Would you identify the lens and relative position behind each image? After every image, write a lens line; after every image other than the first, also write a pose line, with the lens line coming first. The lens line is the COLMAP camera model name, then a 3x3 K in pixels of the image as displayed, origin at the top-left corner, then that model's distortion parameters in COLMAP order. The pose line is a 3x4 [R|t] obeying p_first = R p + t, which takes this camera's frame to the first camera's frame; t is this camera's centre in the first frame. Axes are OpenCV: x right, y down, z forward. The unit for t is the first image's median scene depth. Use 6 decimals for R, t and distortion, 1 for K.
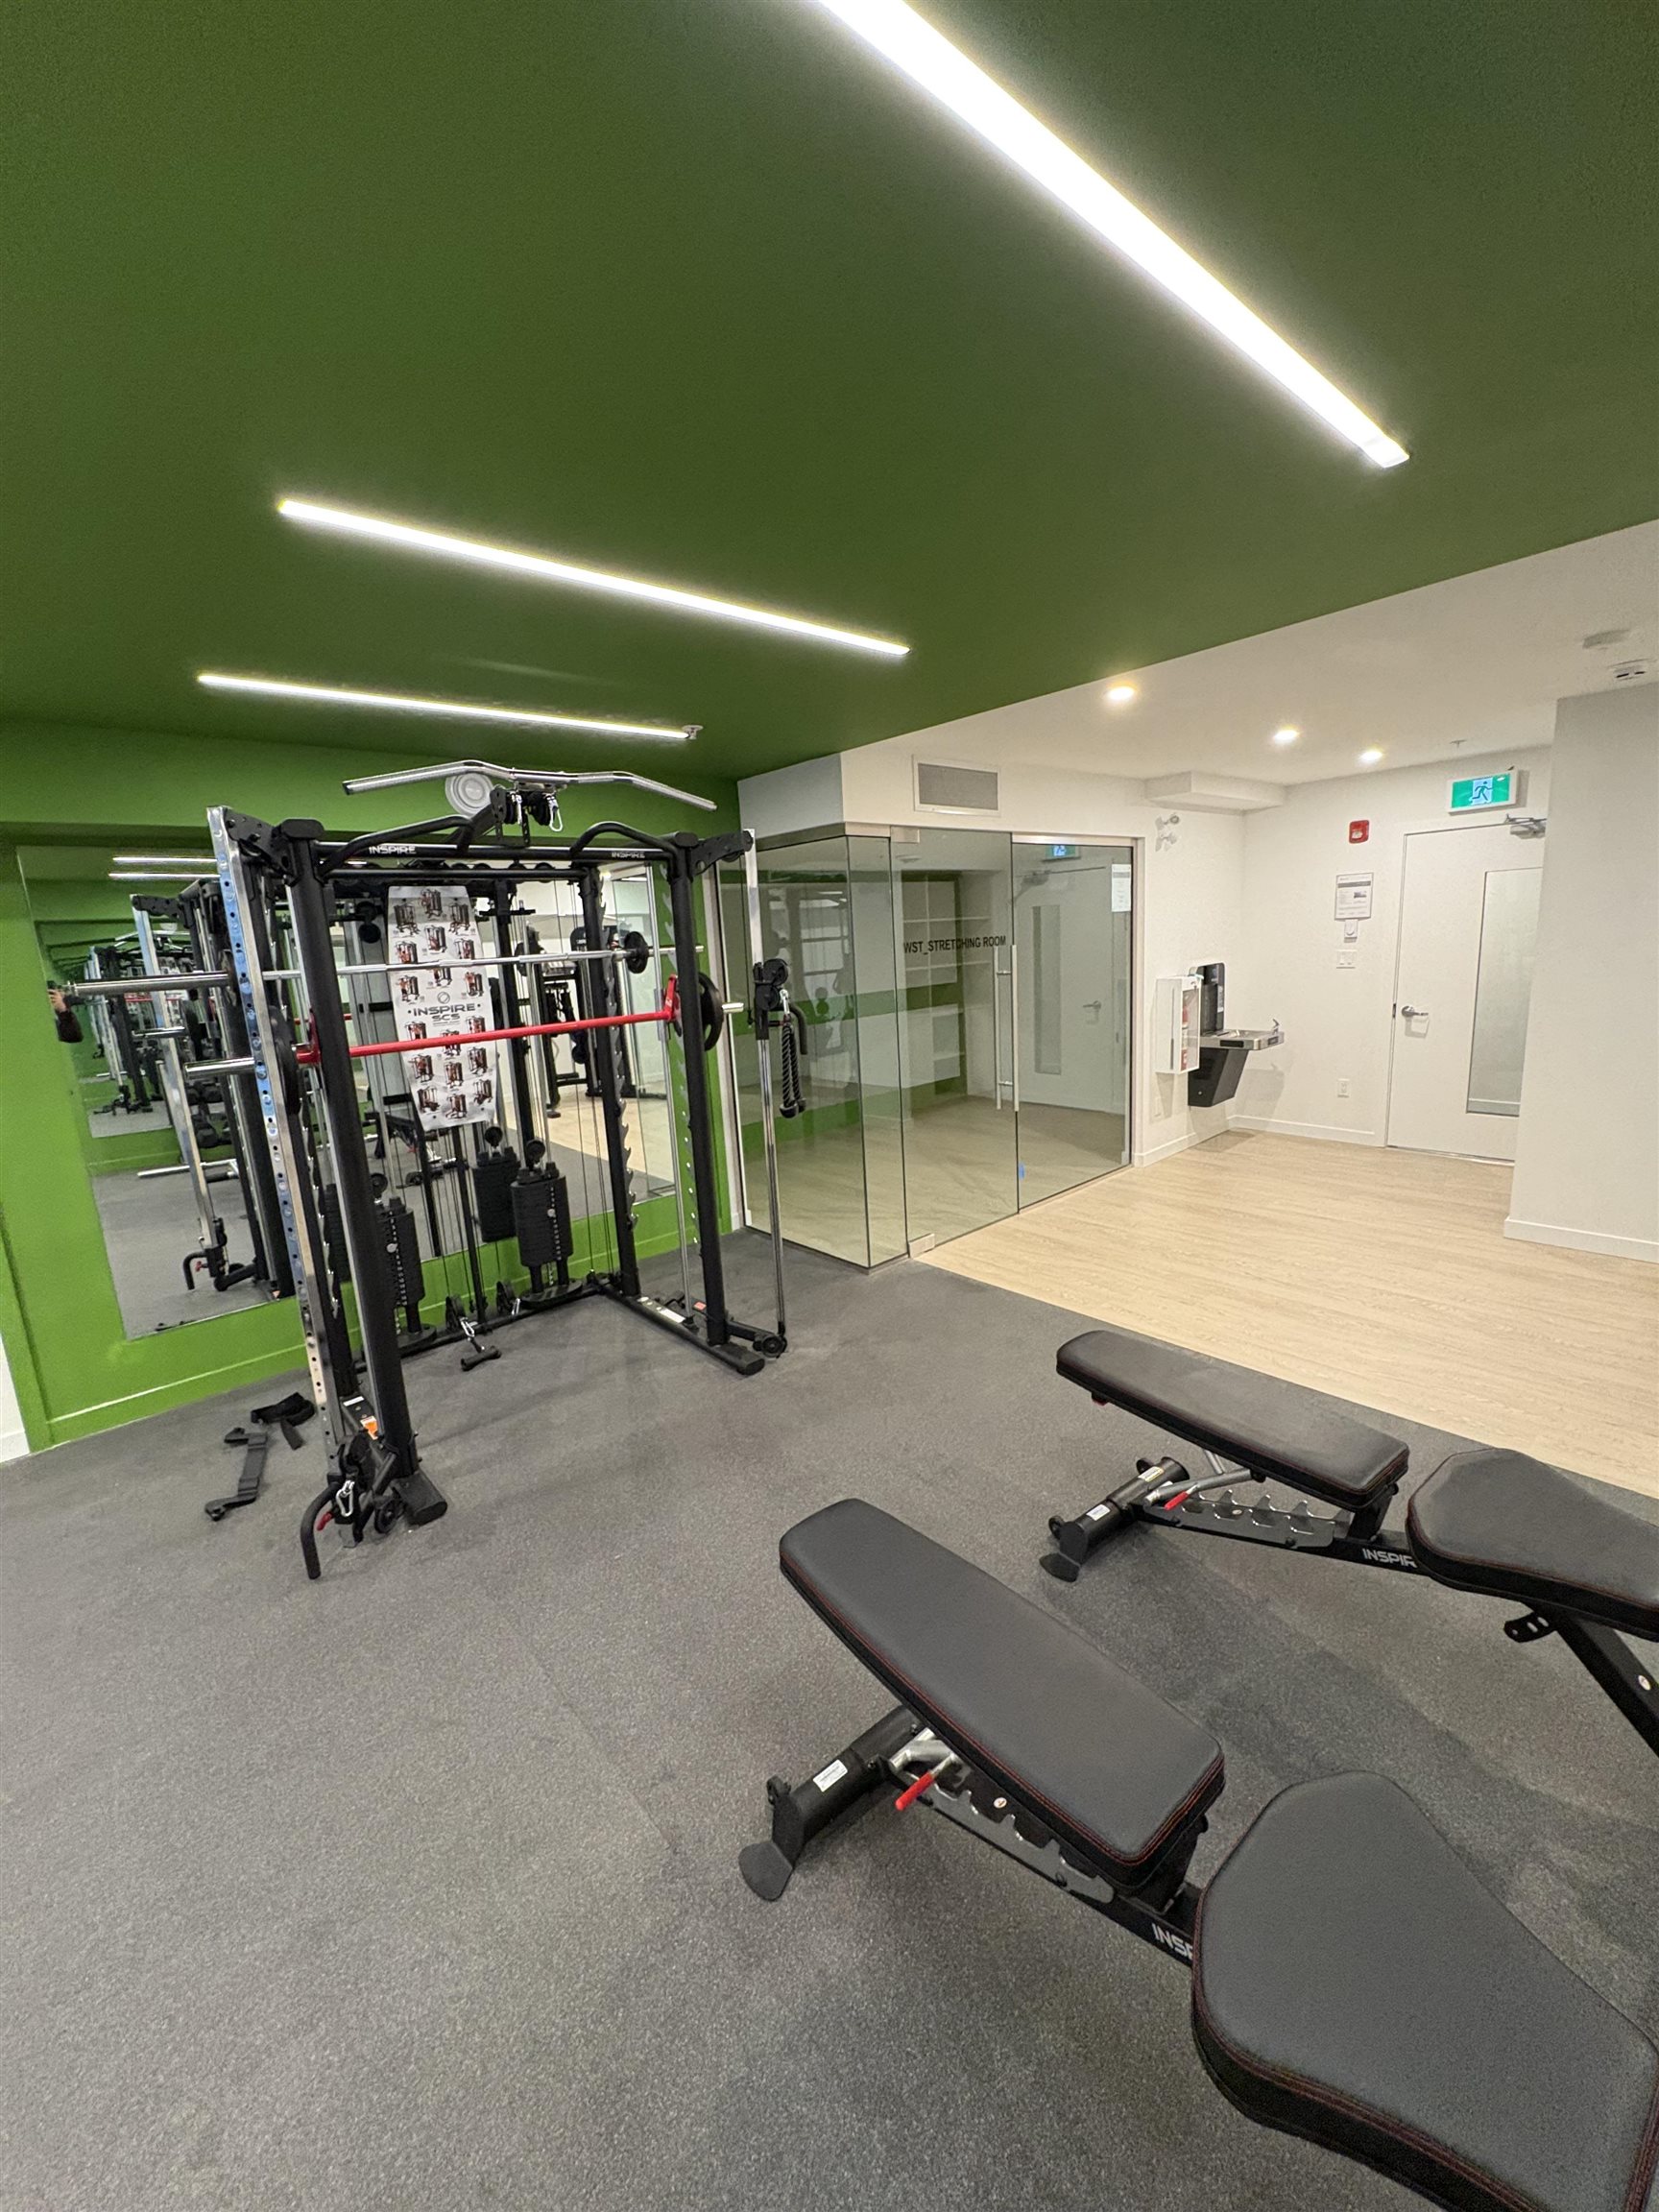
lens RADIAL K [[883.5, 0, 826.5], [0, 883.5, 1104.6], [0, 0, 1]] dist [0.000544, 0.000085]
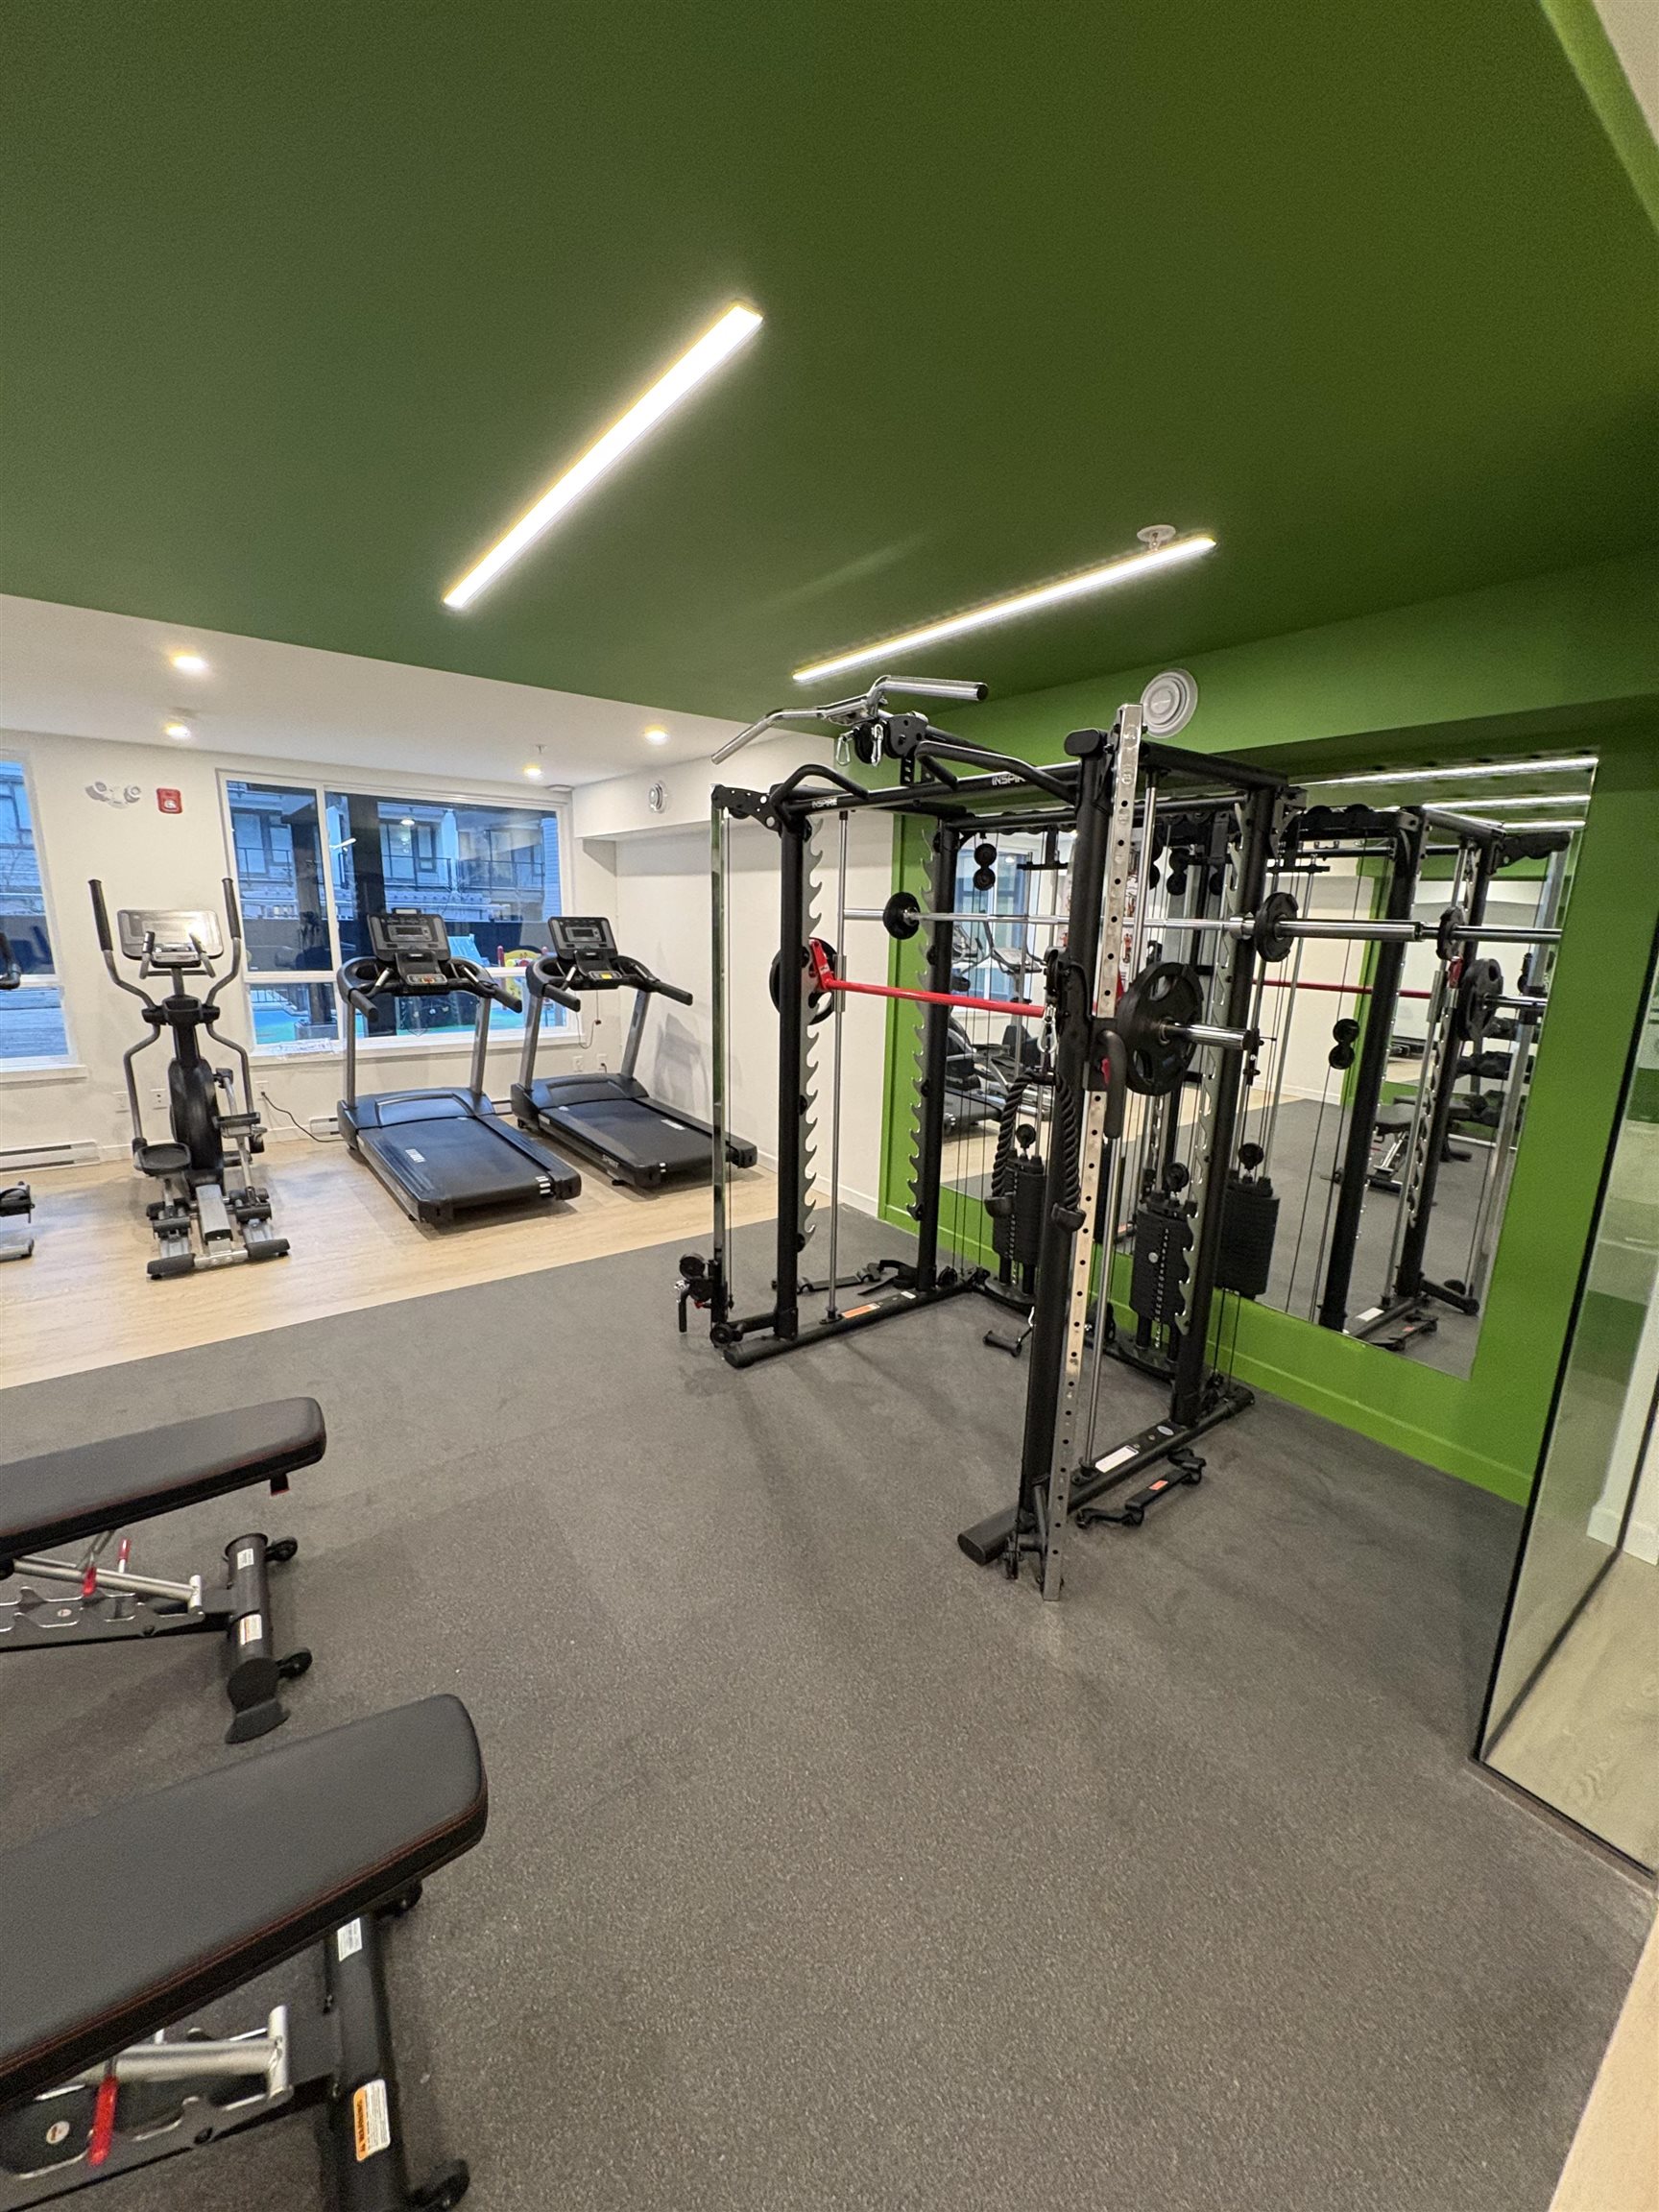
lens RADIAL K [[883.5, 0, 828.4], [0, 883.5, 1105.9], [0, 0, 1]] dist [0.000544, 0.000085]
pose [[-0.074775, 0.272110, -0.959356, 0.499507], [-0.209380, 0.936320, 0.281896, -0.192921], [0.974971, 0.221949, -0.013039, 0.865824]]
